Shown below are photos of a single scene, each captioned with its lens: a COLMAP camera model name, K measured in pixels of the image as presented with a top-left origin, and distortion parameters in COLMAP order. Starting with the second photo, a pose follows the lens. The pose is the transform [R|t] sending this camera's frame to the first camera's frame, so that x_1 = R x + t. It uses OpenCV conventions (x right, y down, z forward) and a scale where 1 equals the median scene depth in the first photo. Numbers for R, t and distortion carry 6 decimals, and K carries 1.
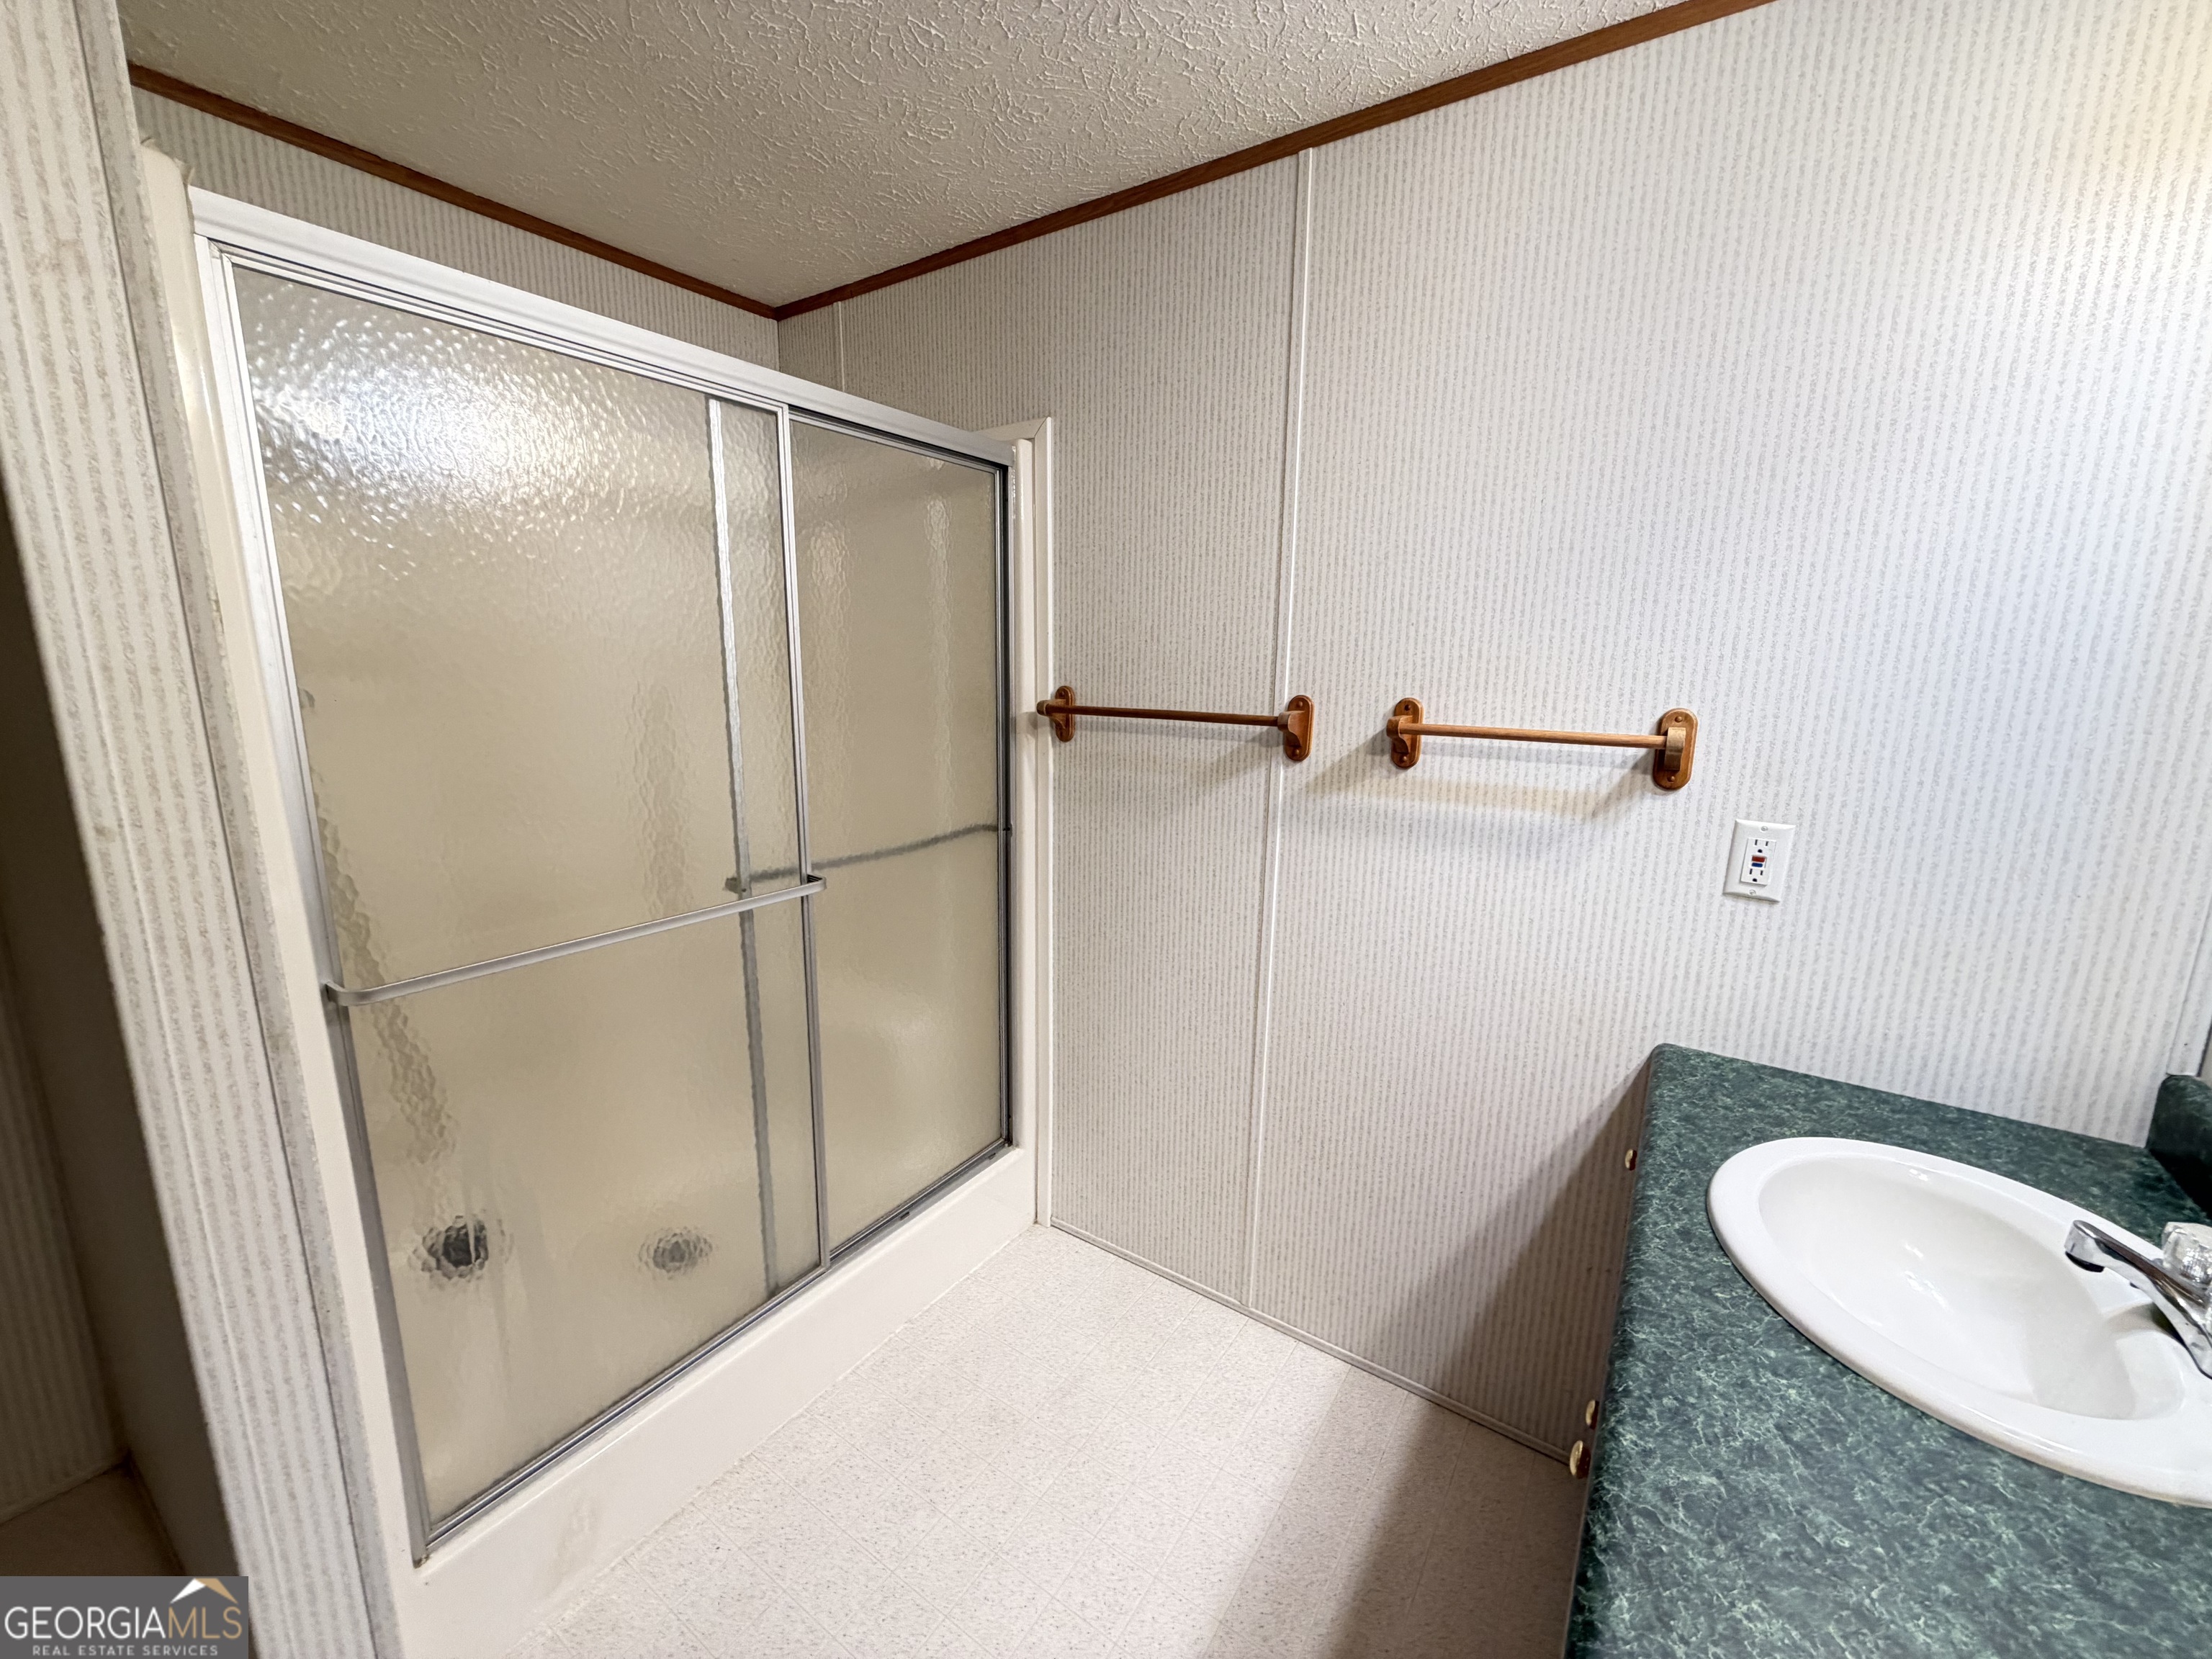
lens RADIAL K [[882.5, 0, 1105.4], [0, 882.5, 828.3], [0, 0, 1]] dist [-0.000536, -0.000268]
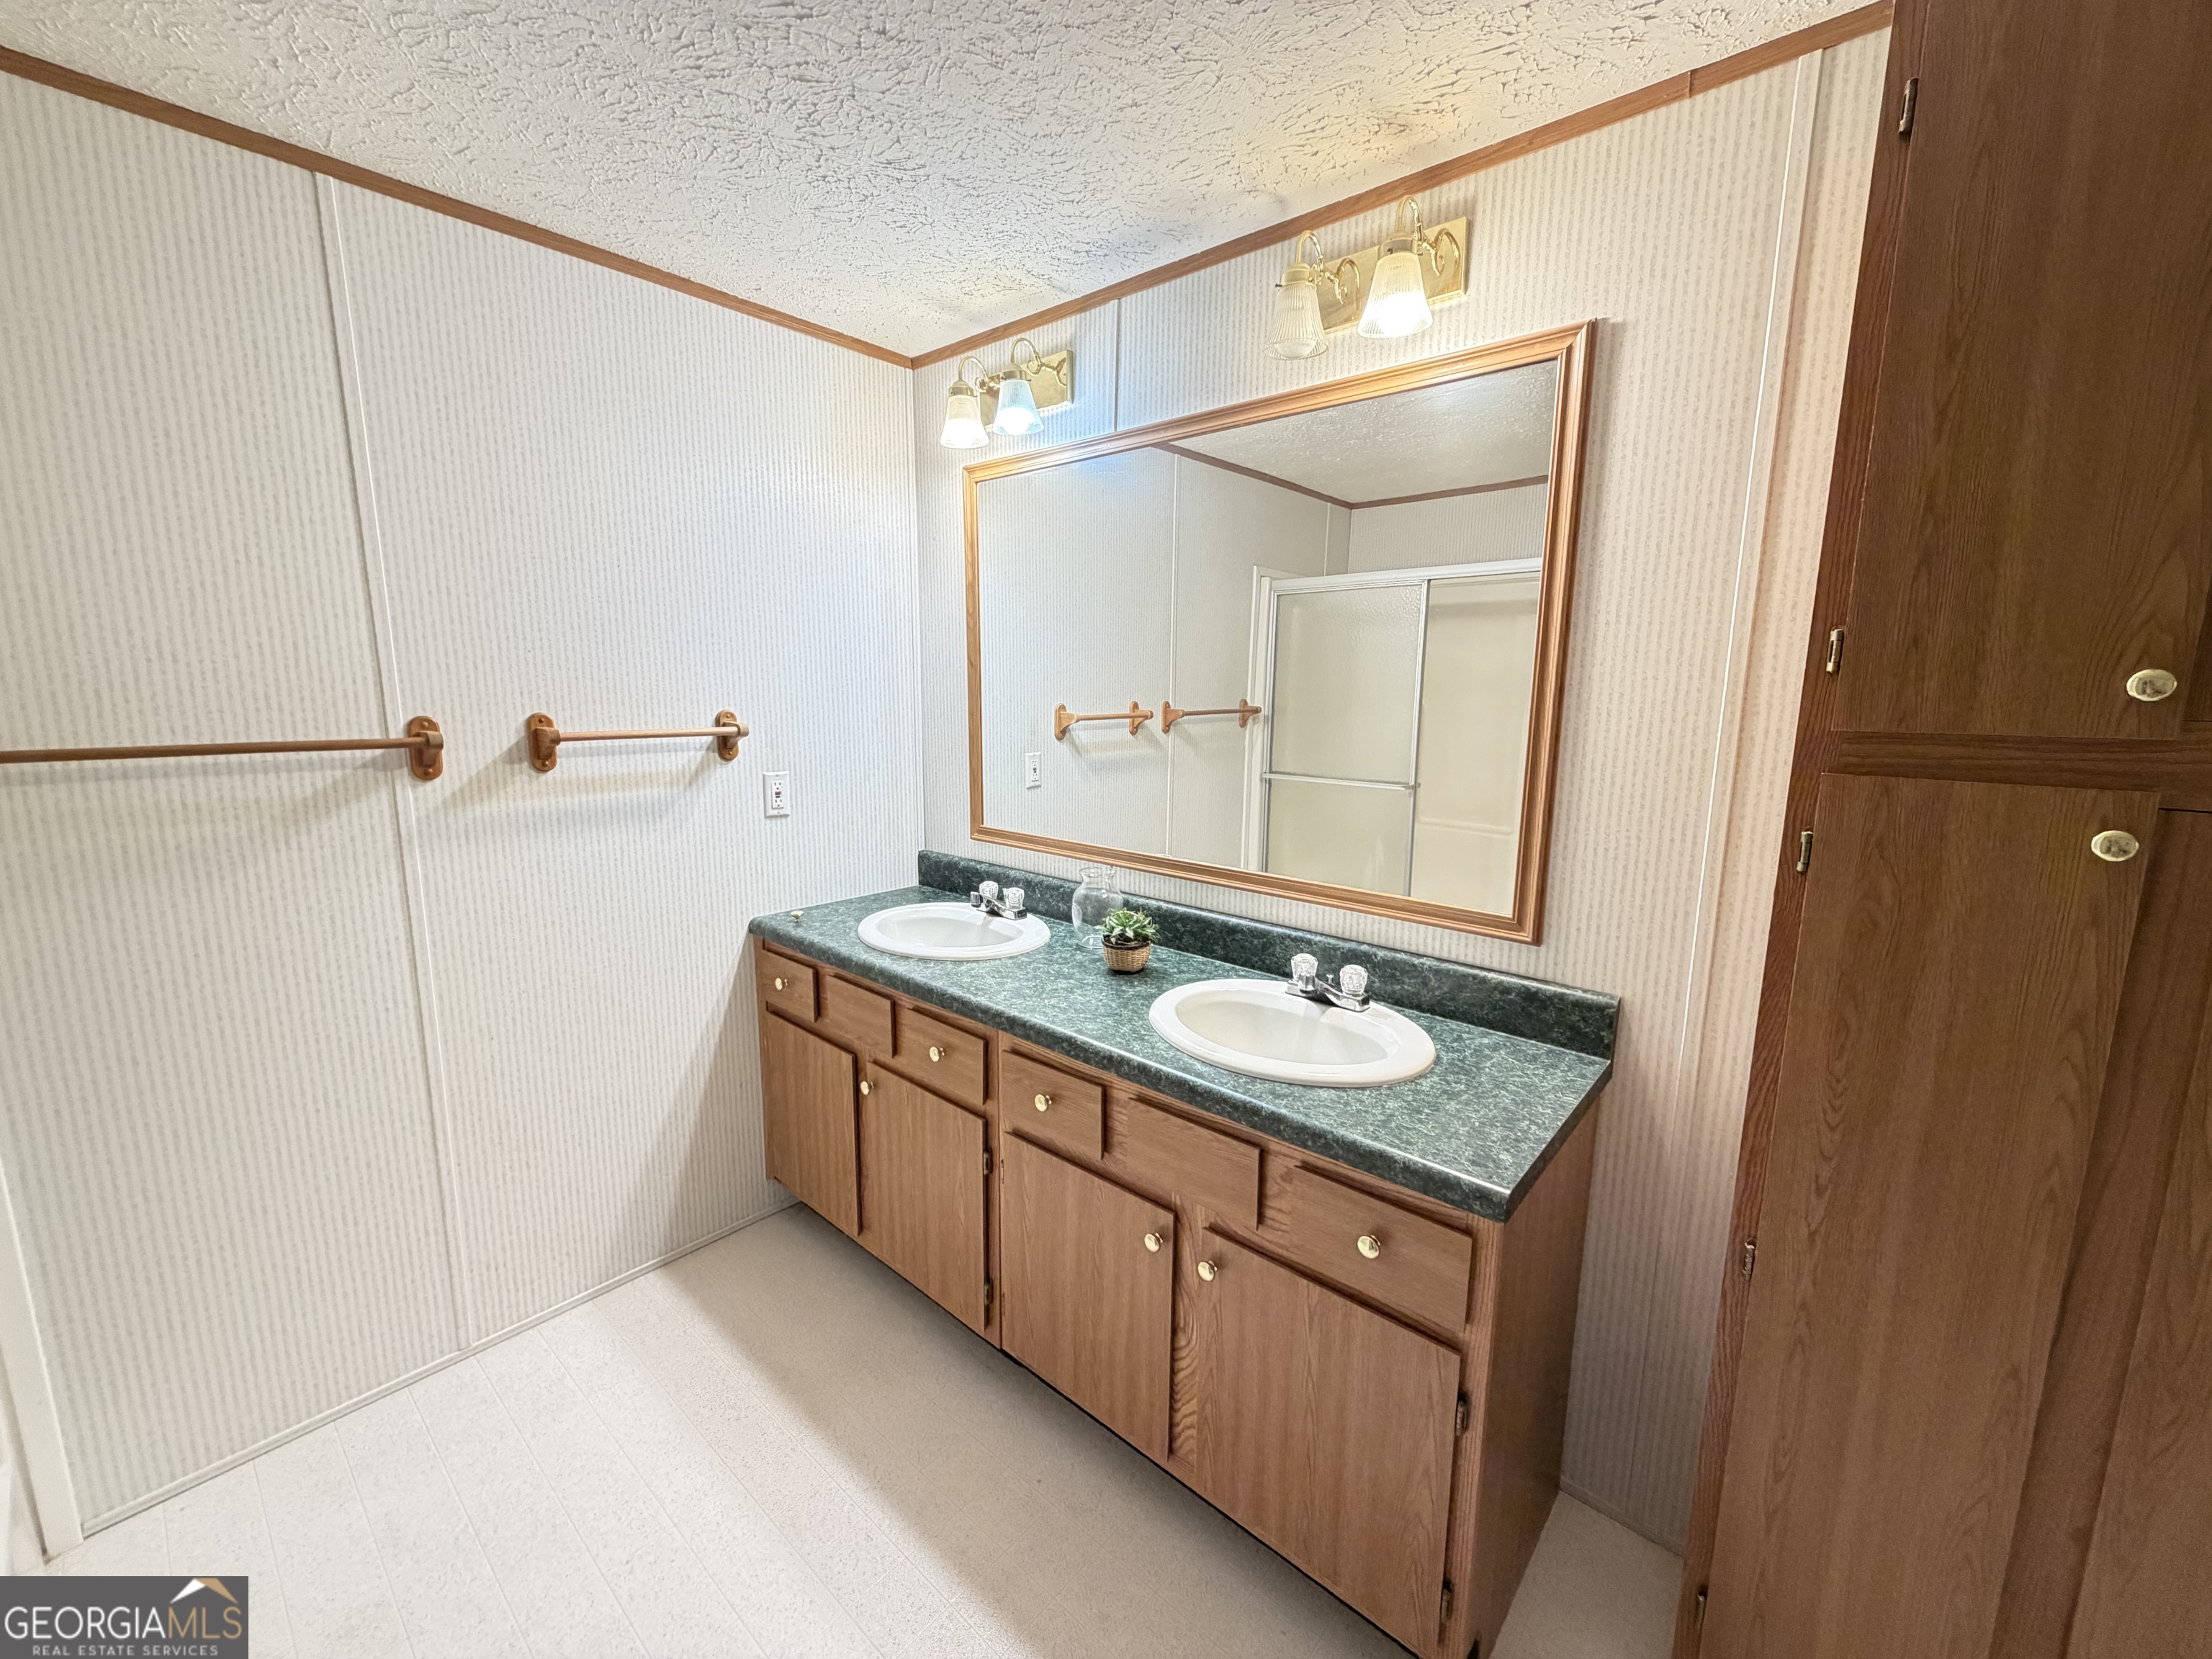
lens RADIAL K [[882.5, 0, 1105.4], [0, 882.5, 828.3], [0, 0, 1]] dist [-0.000536, -0.000268]
pose [[0.116539, -0.172514, 0.978089, -0.716842], [0.185428, 0.971262, 0.149217, -0.030096], [-0.975723, 0.163976, 0.145178, 0.101581]]
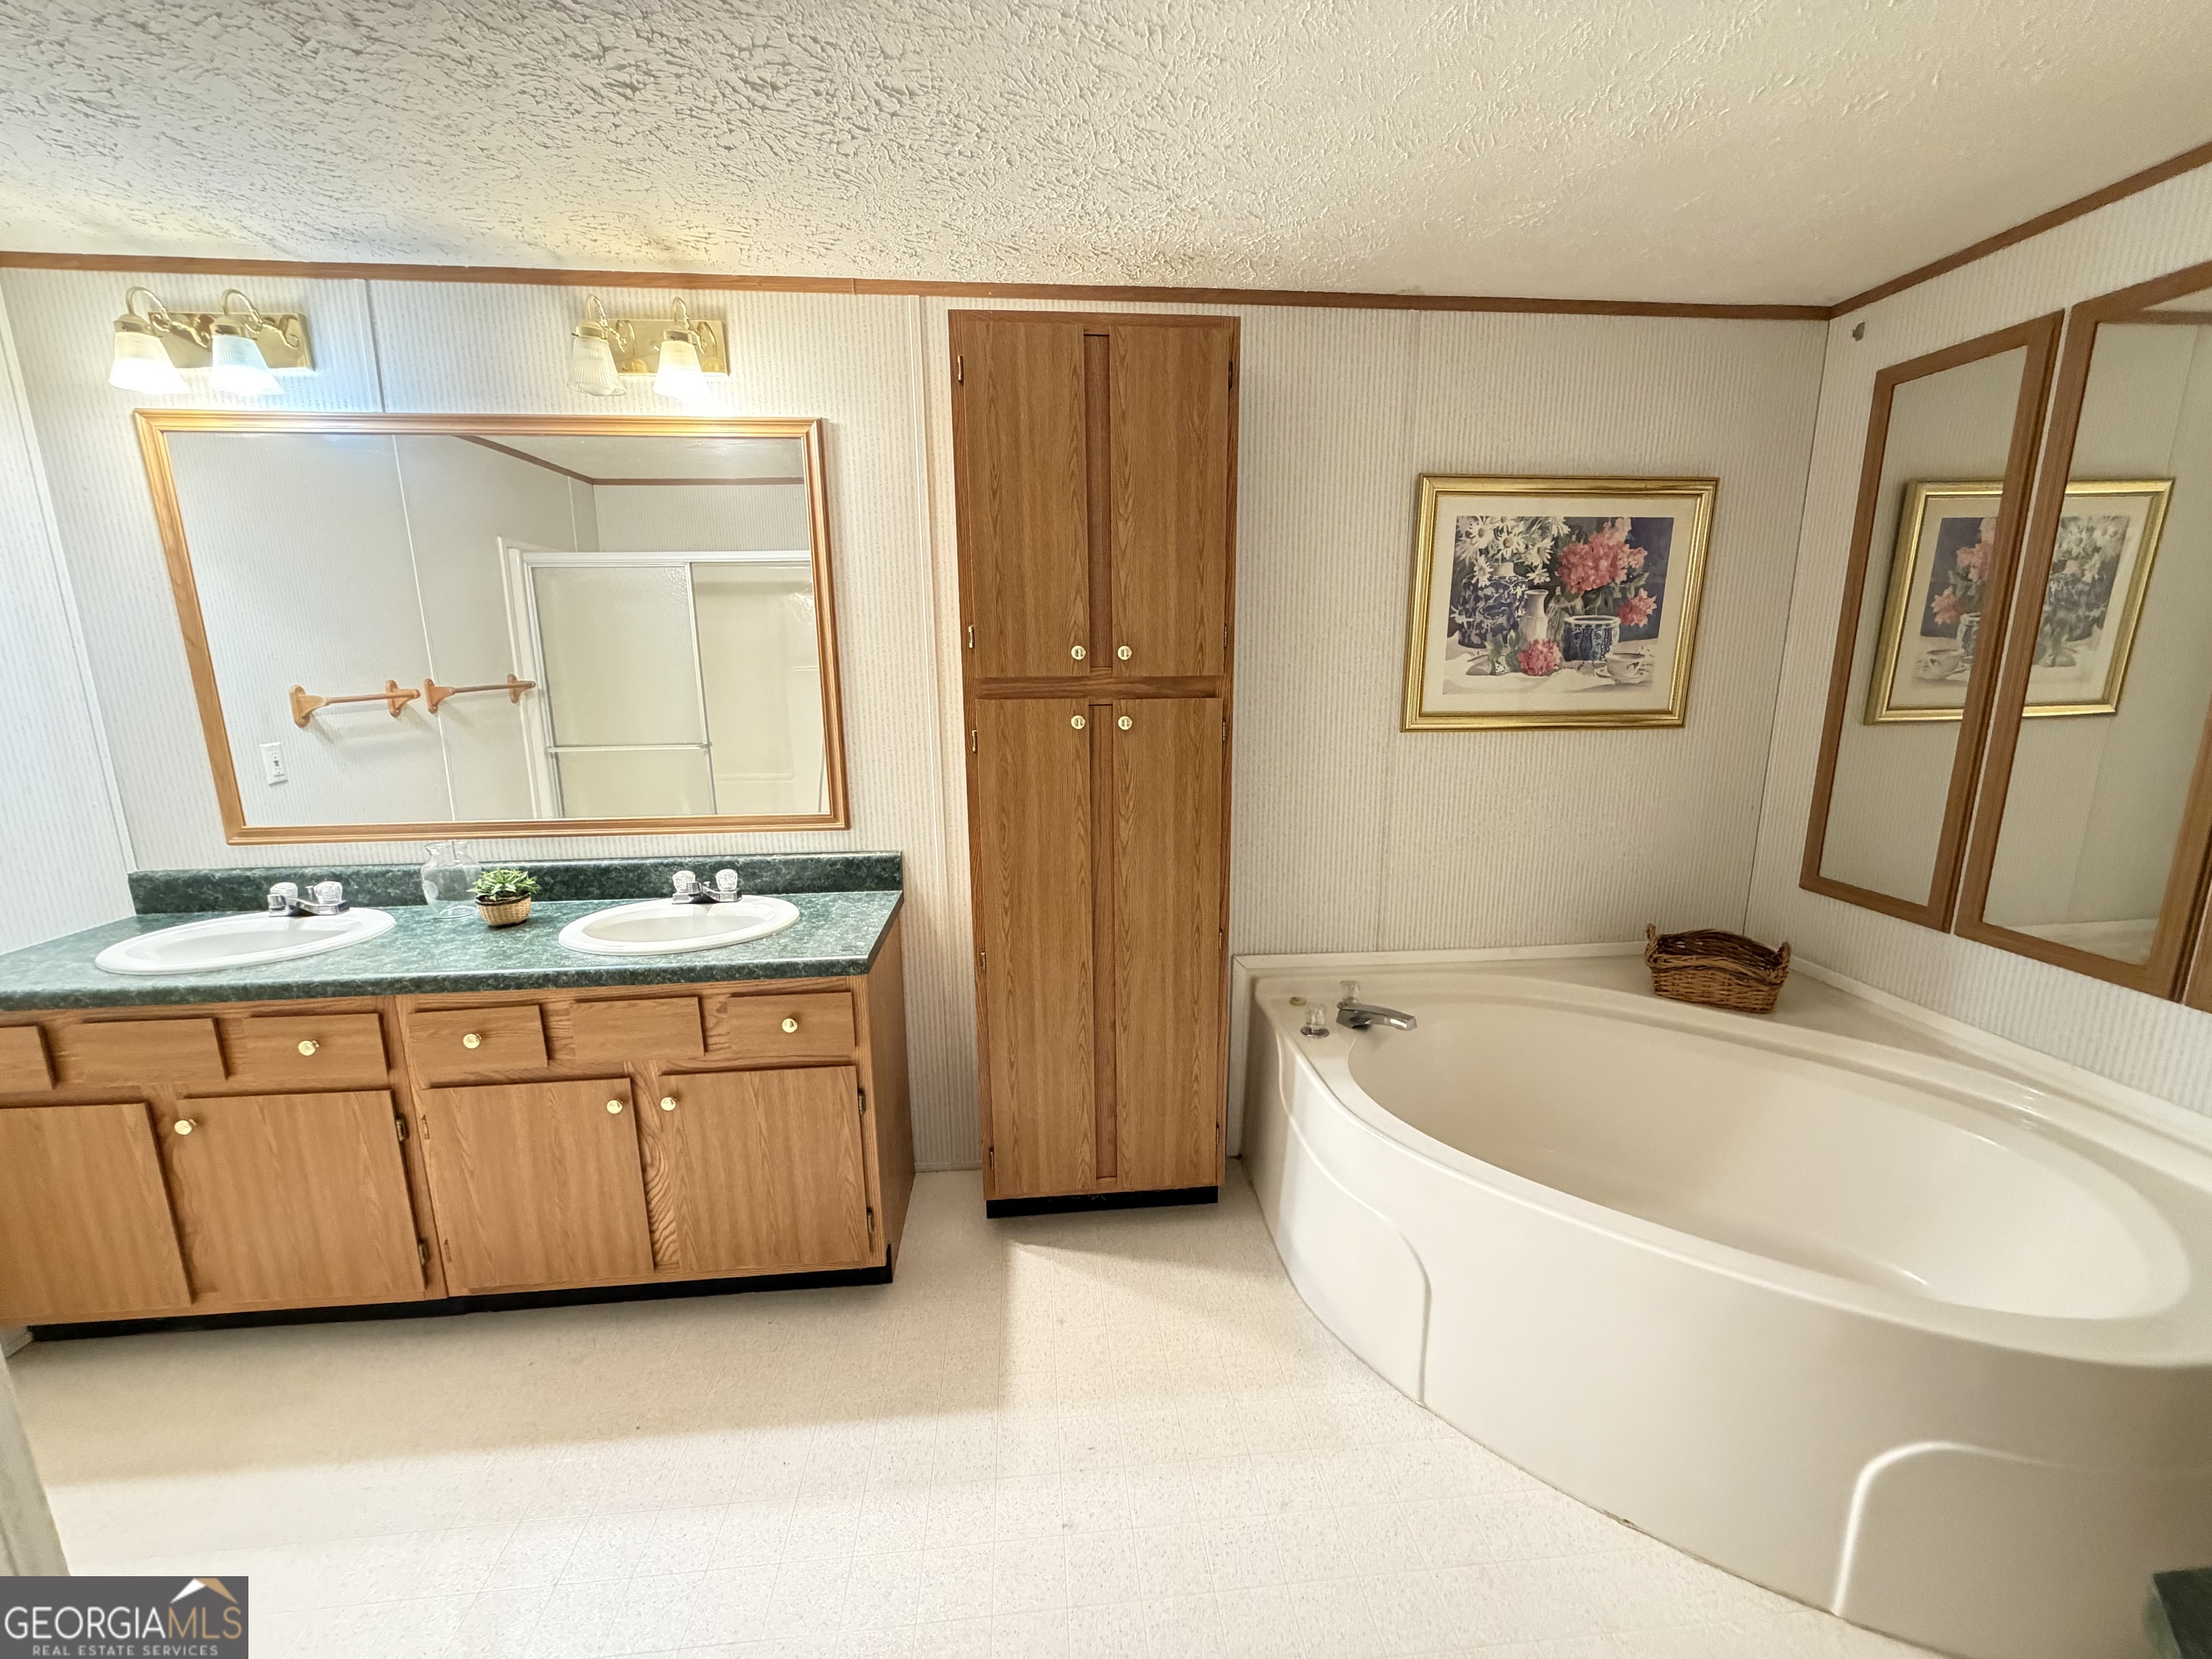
lens RADIAL K [[882.5, 0, 1105.4], [0, 882.5, 828.3], [0, 0, 1]] dist [-0.000536, -0.000268]
pose [[-0.639770, -0.158243, 0.752099, -1.095708], [0.150505, 0.933833, 0.324506, -0.083065], [-0.753686, 0.320804, -0.573622, 0.310159]]
